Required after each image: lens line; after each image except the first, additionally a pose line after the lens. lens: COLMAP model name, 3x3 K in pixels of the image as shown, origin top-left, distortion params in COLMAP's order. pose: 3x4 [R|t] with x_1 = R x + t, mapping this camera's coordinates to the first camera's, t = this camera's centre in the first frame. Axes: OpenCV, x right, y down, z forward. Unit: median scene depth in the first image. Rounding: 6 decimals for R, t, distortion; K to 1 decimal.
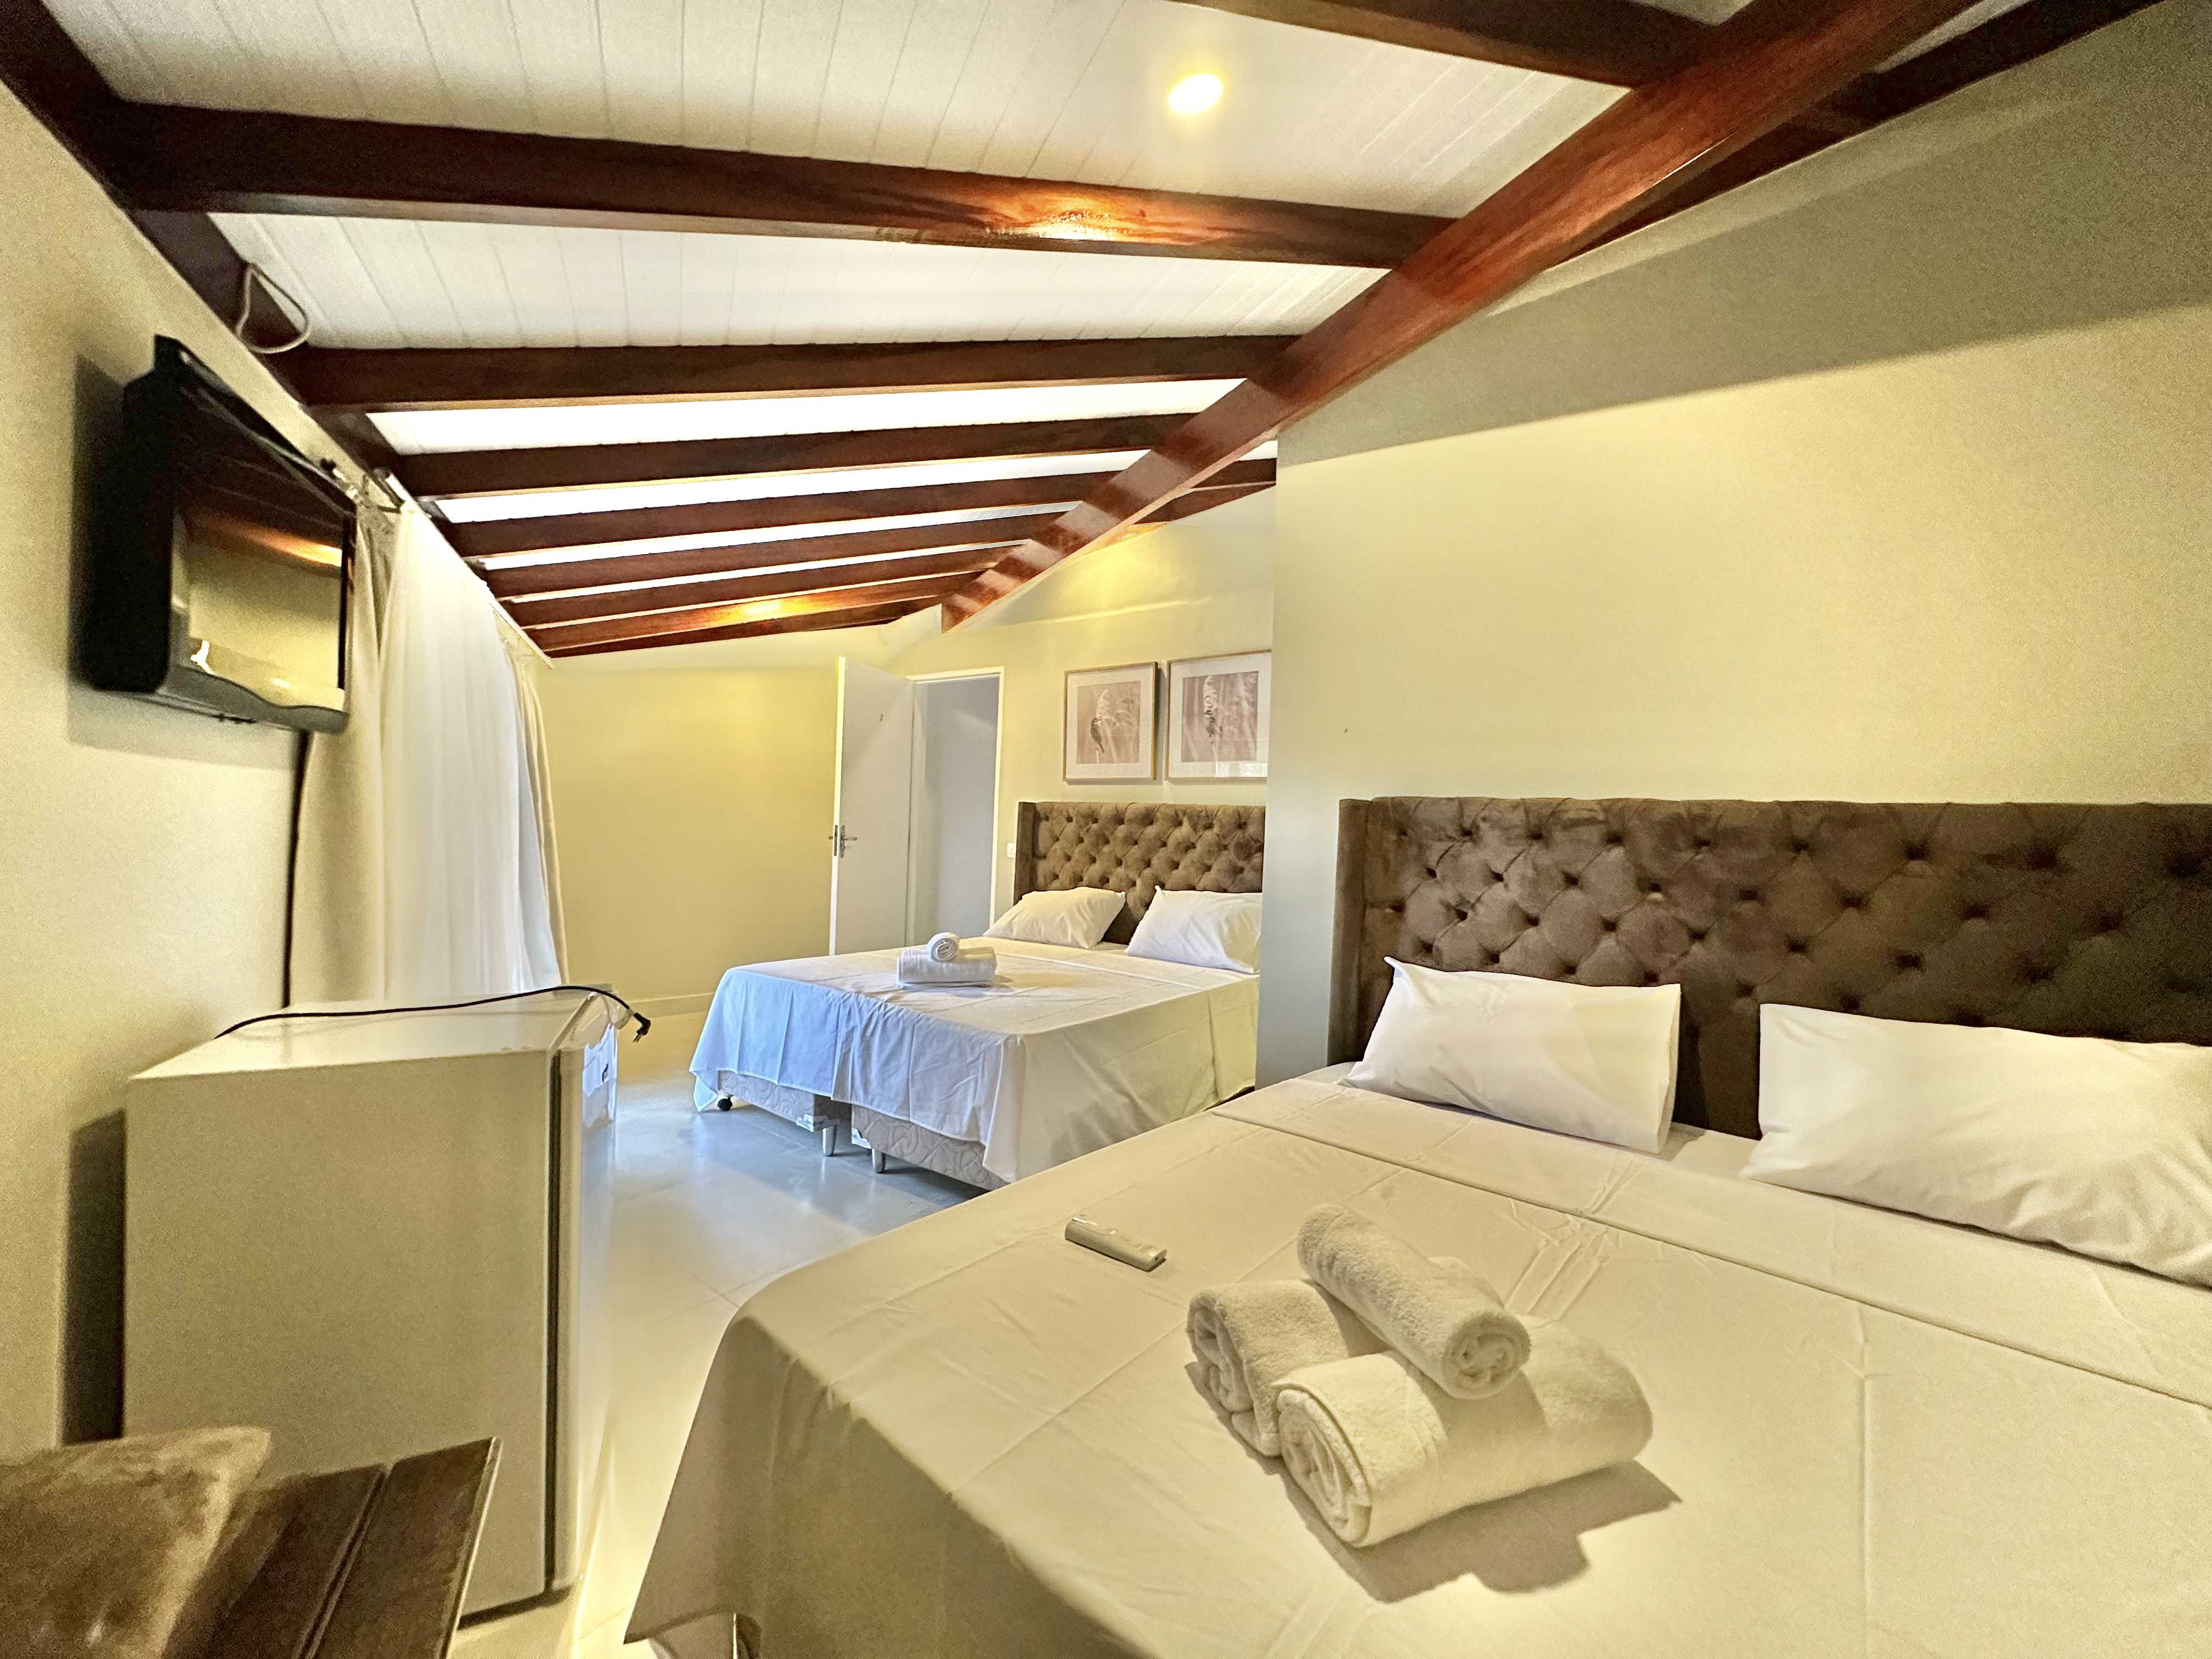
lens RADIAL K [[899.5, 0, 1105.9], [0, 899.5, 818.1], [0, 0, 1]] dist [-0.001504, -0.000426]
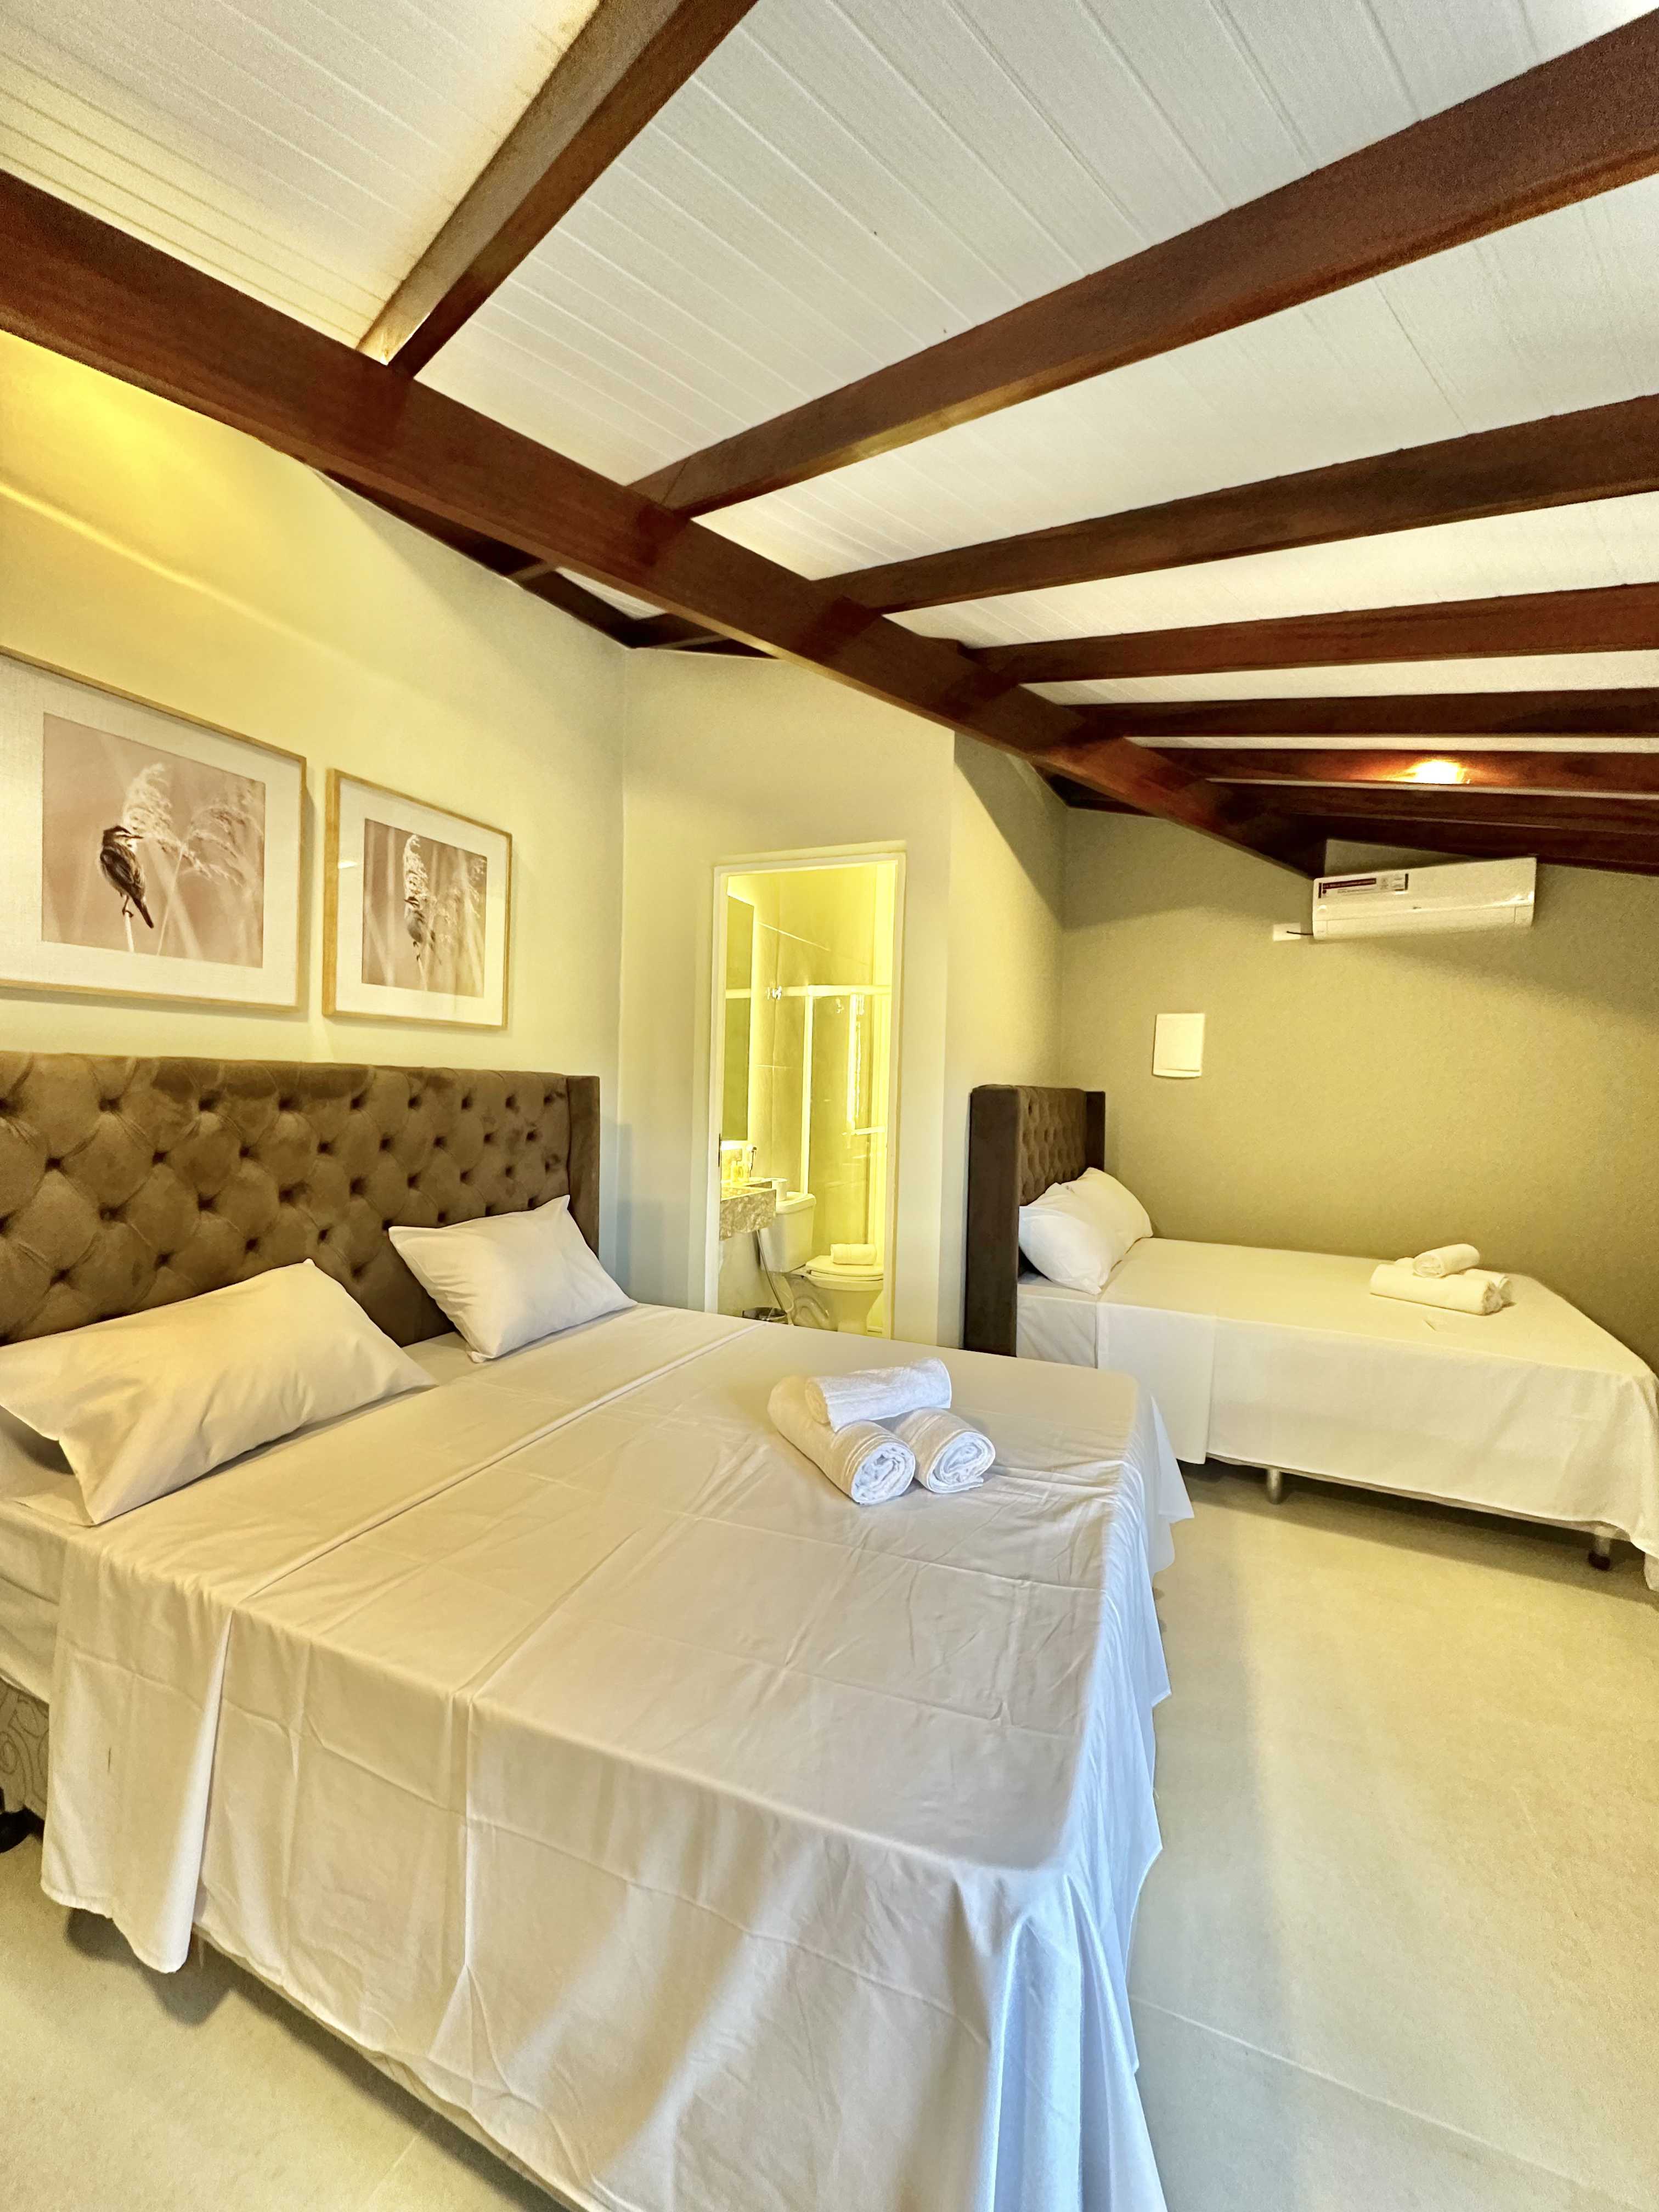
lens RADIAL K [[911.0, 0, 826.3], [0, 911.0, 1112.6], [0, 0, 1]] dist [0.000607, 0.000195]
pose [[-0.272461, -0.055667, 0.960555, -1.006851], [-0.021046, 0.998431, 0.051892, -0.042729], [-0.961937, -0.006077, -0.273205, 1.811828]]
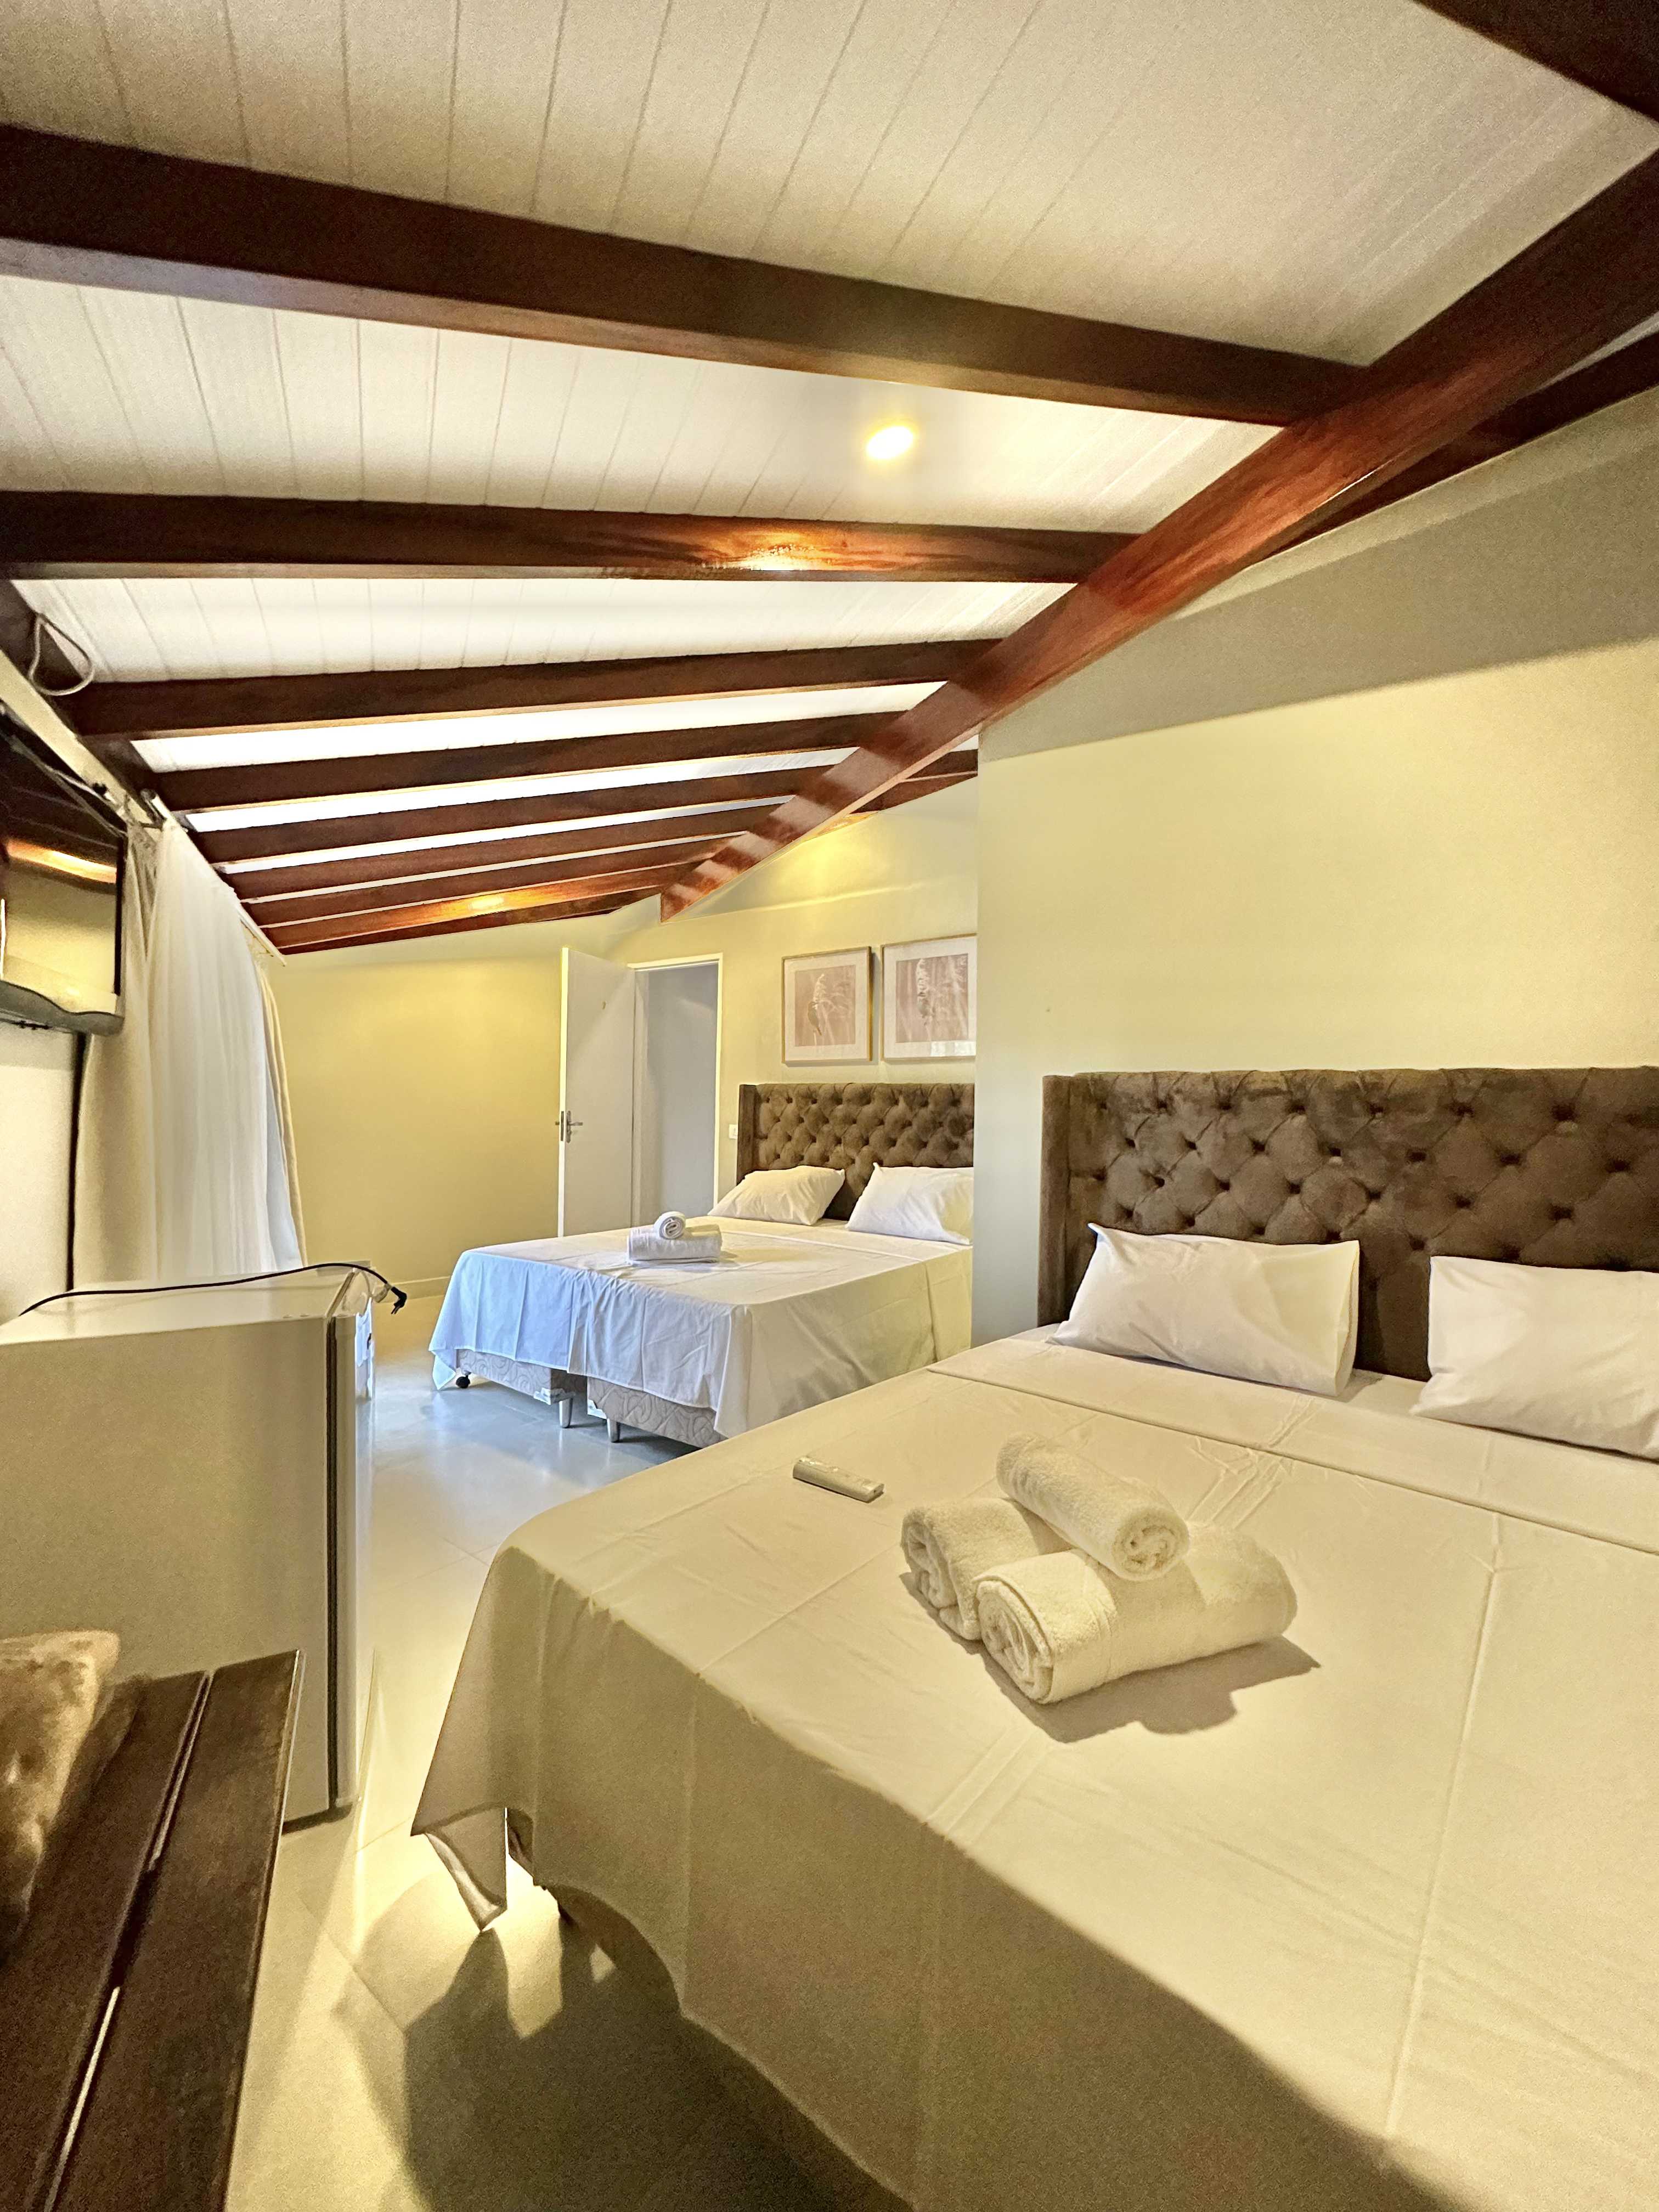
lens RADIAL K [[899.0, 0, 839.0], [0, 899.0, 1086.8], [0, 0, 1]] dist [-0.000648, -0.000081]
pose [[0.999657, -0.021548, 0.014886, 0.002973], [0.021740, 0.999681, -0.012821, 0.000493], [-0.014605, 0.013141, 0.999807, -0.064948]]
